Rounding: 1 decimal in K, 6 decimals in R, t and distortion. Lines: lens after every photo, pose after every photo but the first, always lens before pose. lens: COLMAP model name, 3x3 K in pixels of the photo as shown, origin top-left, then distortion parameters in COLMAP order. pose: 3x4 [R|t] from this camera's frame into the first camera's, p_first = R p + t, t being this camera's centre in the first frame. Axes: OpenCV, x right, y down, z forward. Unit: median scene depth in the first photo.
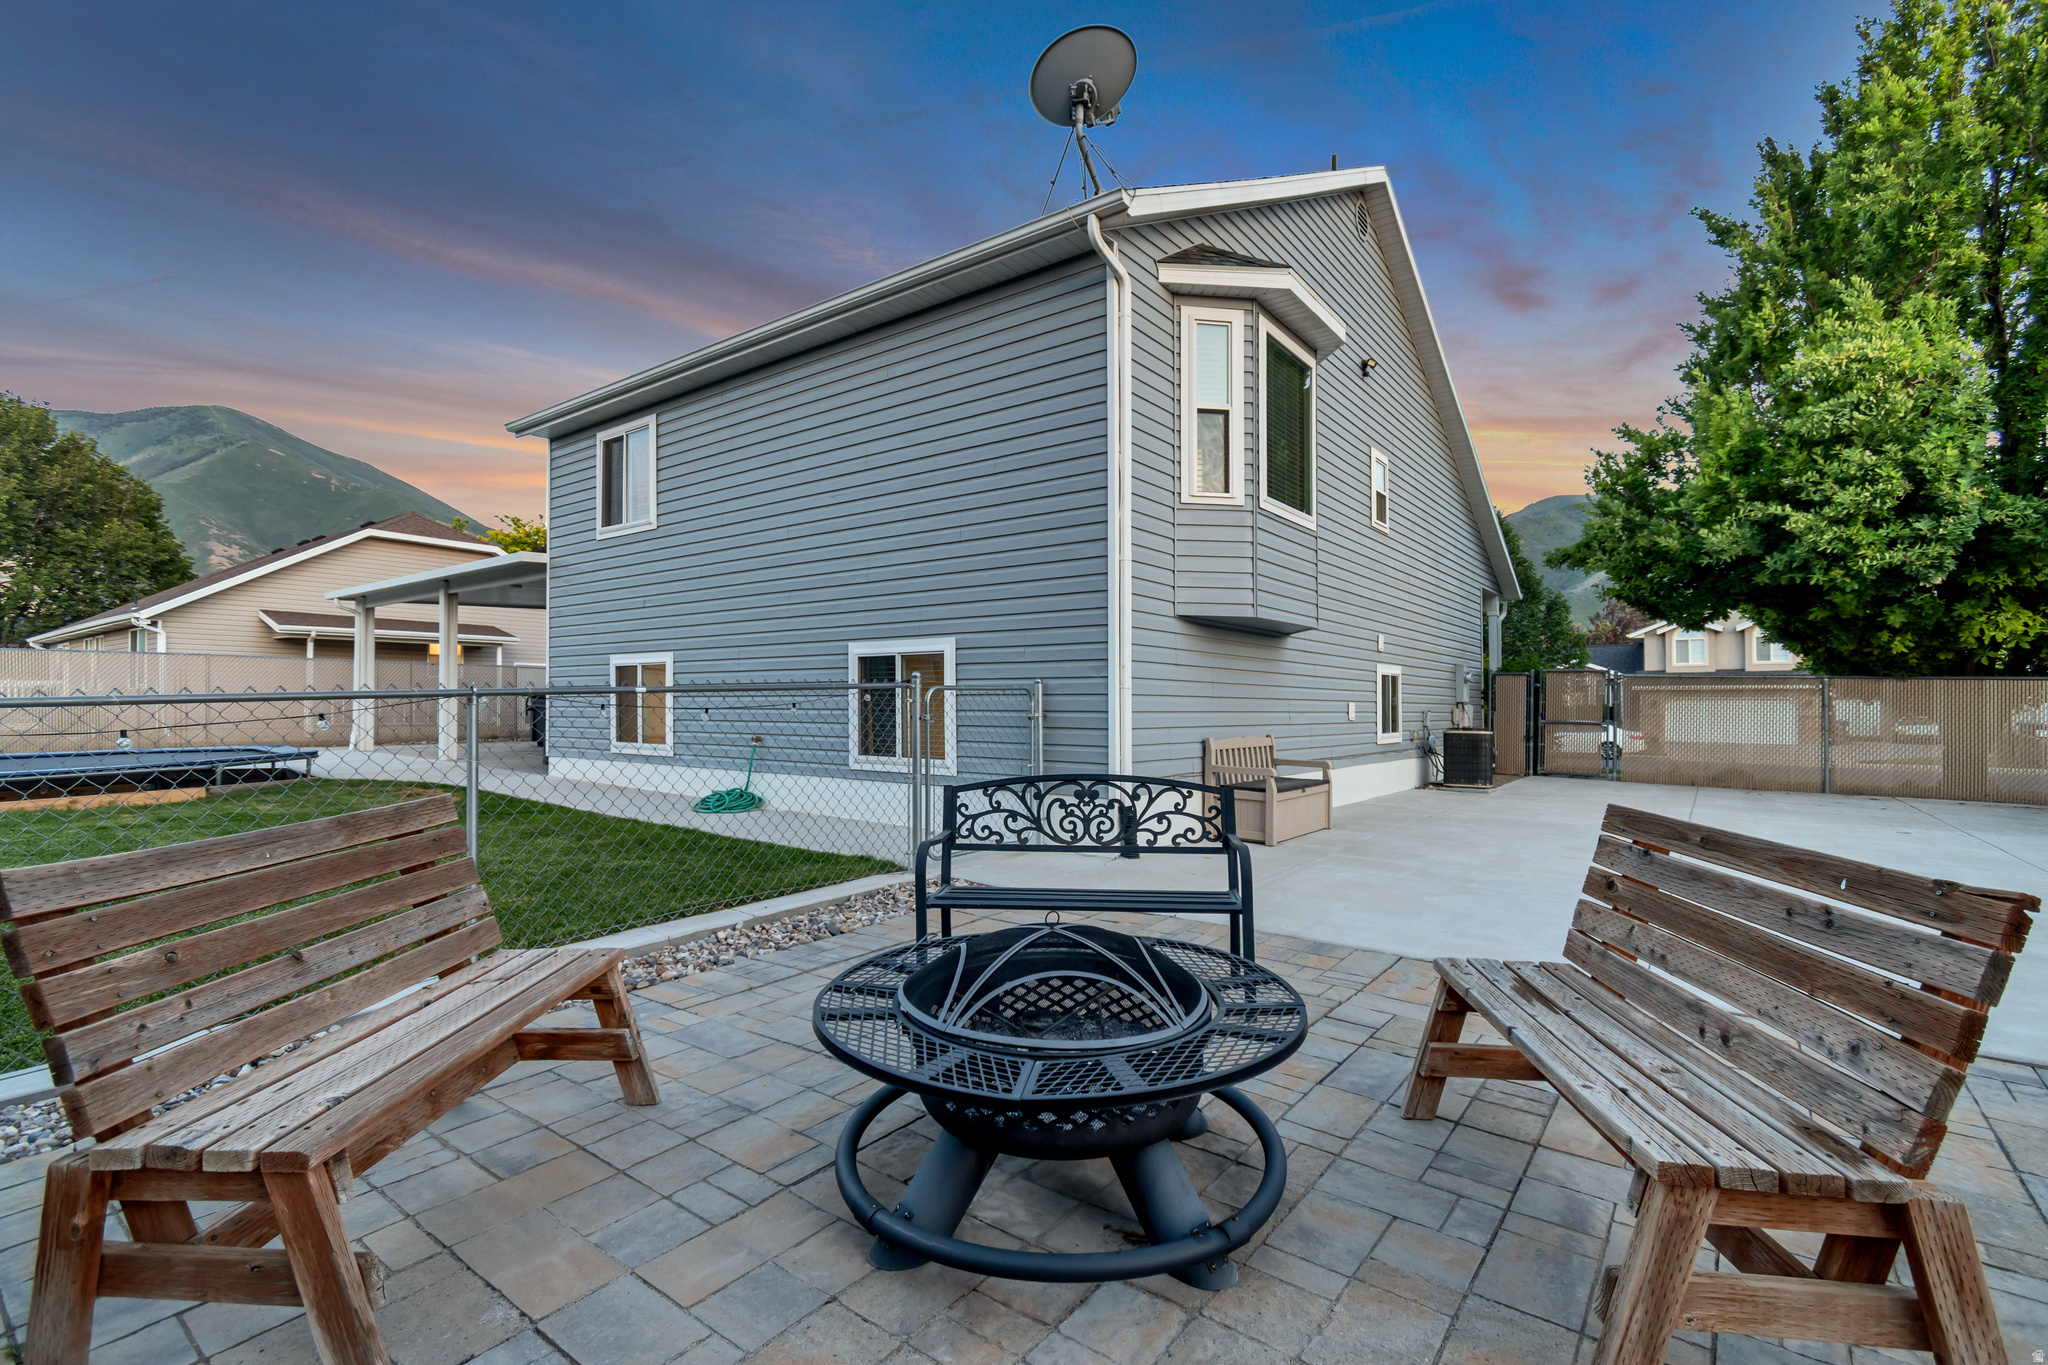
lens RADIAL K [[925.5, 0, 1028.6], [0, 925.5, 688.2], [0, 0, 1]] dist [0.000576, -0.000792]
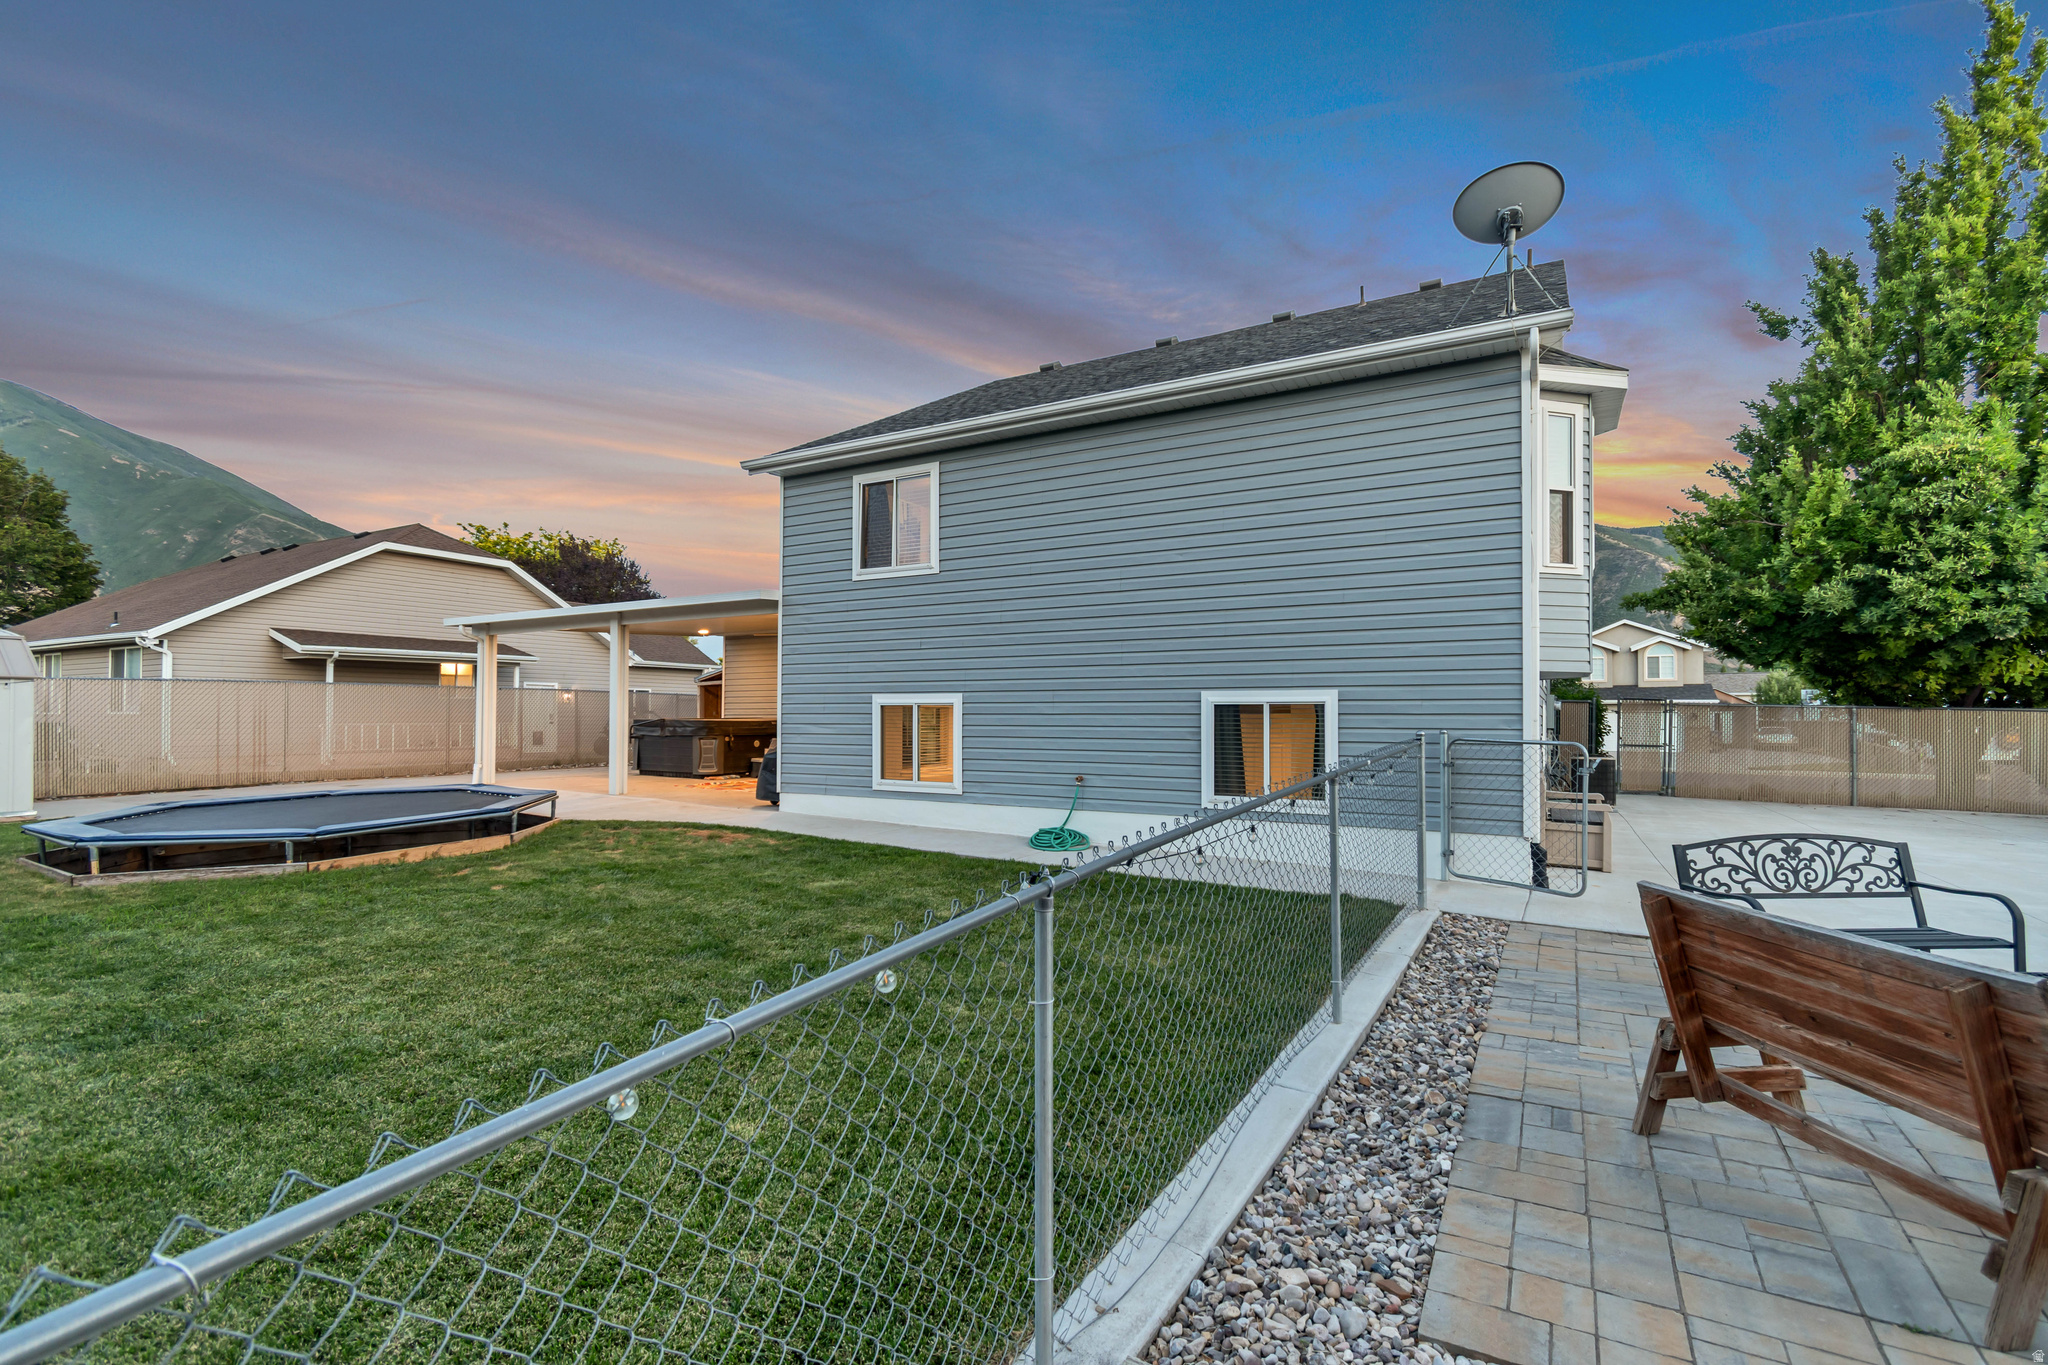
lens RADIAL K [[918.0, 0, 1027.8], [0, 918.0, 693.6], [0, 0, 1]] dist [0.001083, -0.000321]
pose [[0.991471, -0.000448, 0.130326, -0.437757], [0.000711, 0.999998, -0.001973, -0.036165], [-0.130324, 0.002049, 0.991469, -0.027739]]
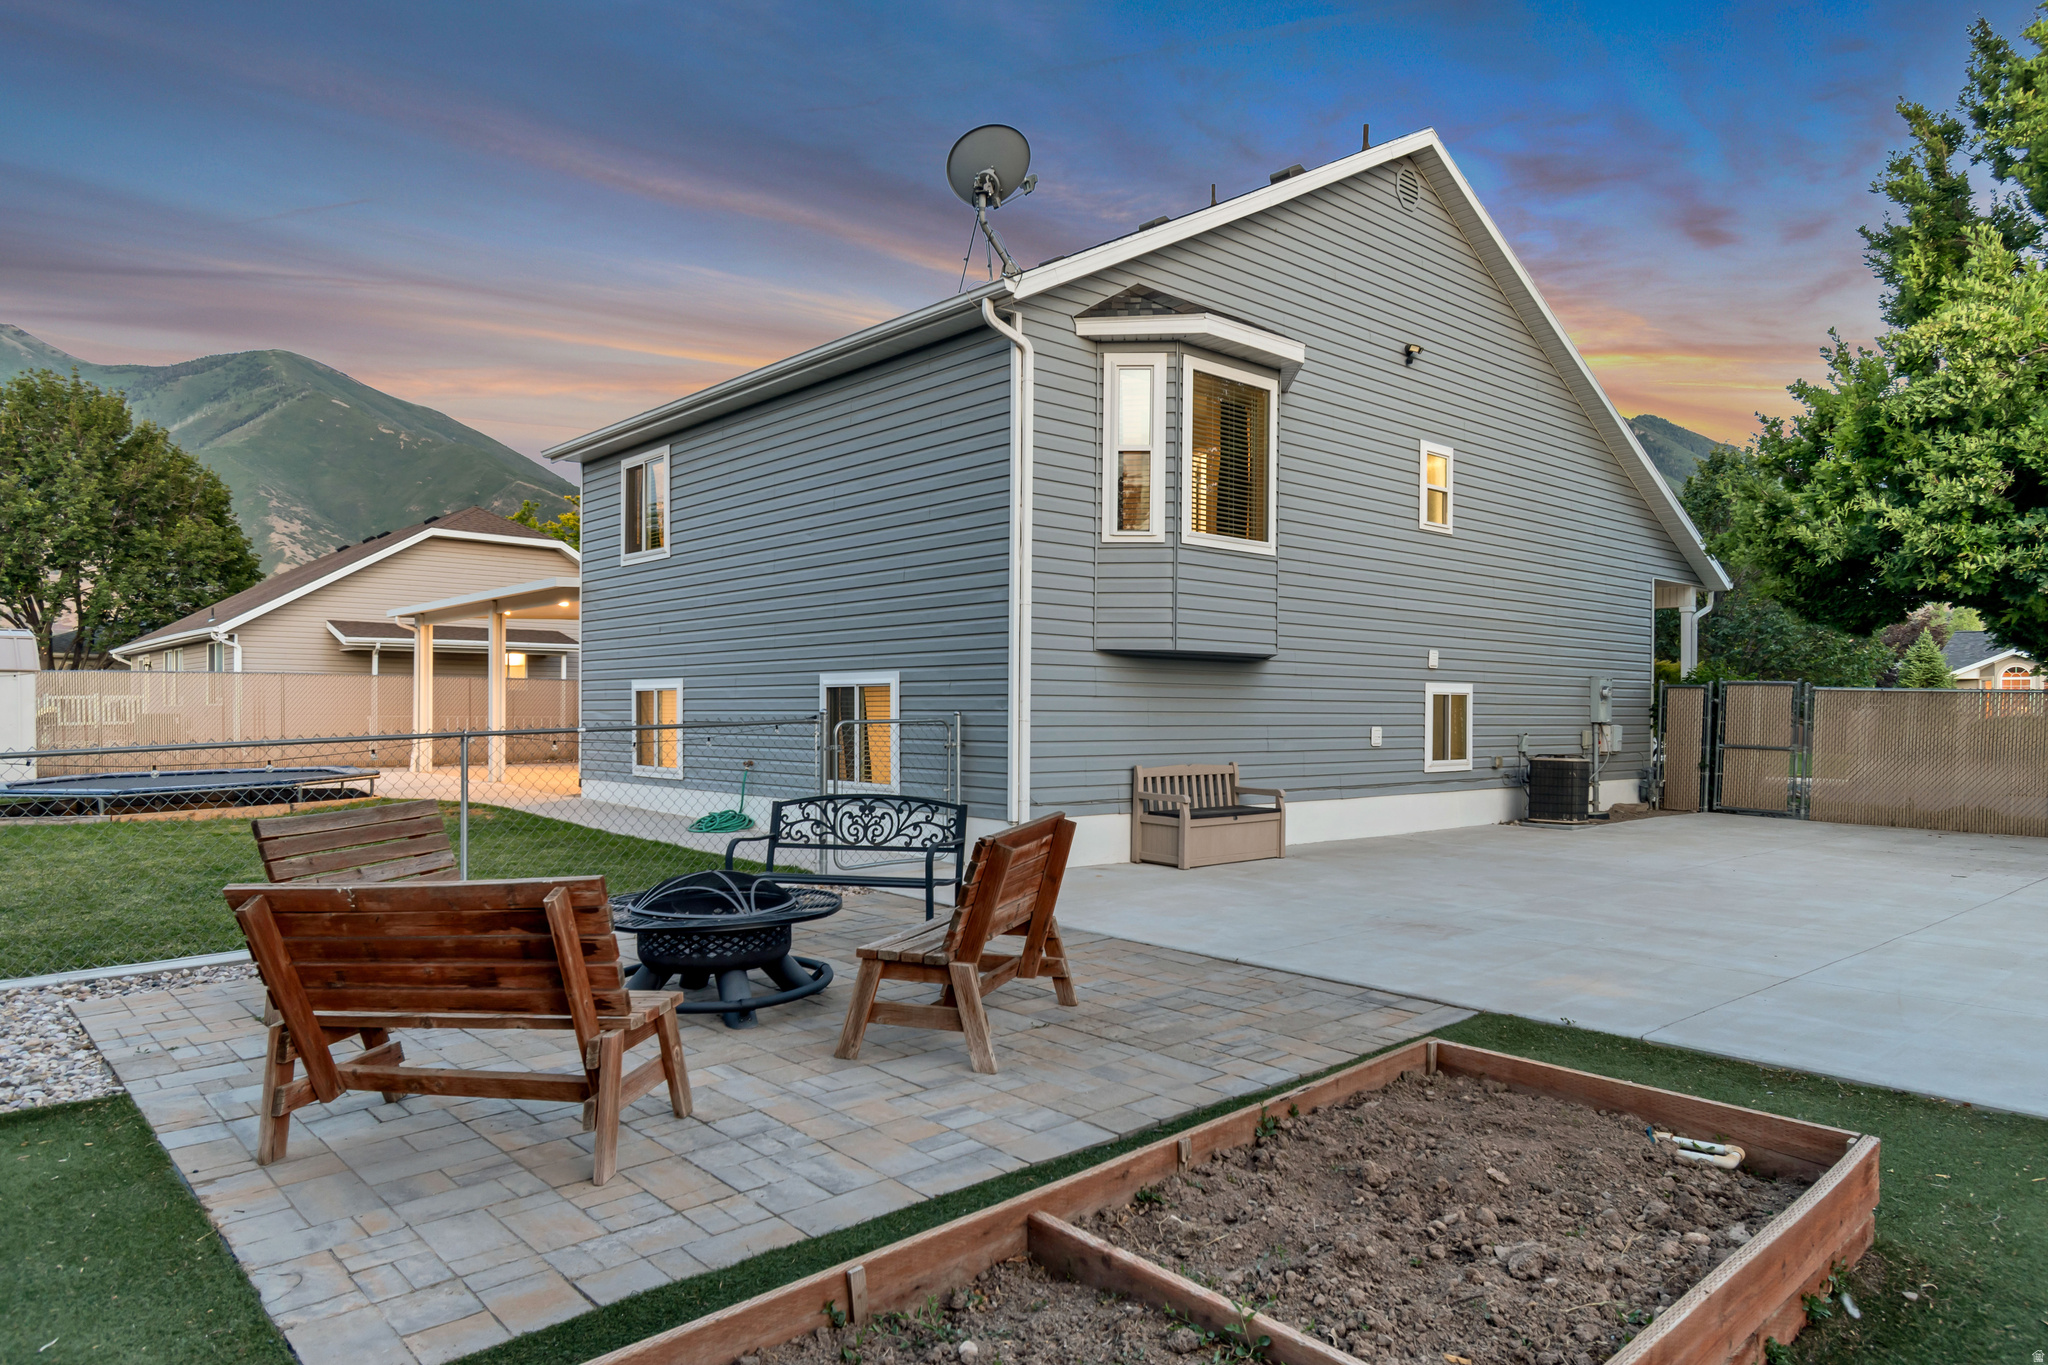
lens RADIAL K [[1295.8, 0, 1035.4], [0, 1295.8, 691.9], [0, 0, 1]] dist [-0.002154, 0.002023]
pose [[0.981852, -0.004680, -0.189592, 0.269867], [0.005197, 0.999984, 0.002230, -0.024686], [0.189579, -0.003175, 0.981860, -0.336899]]
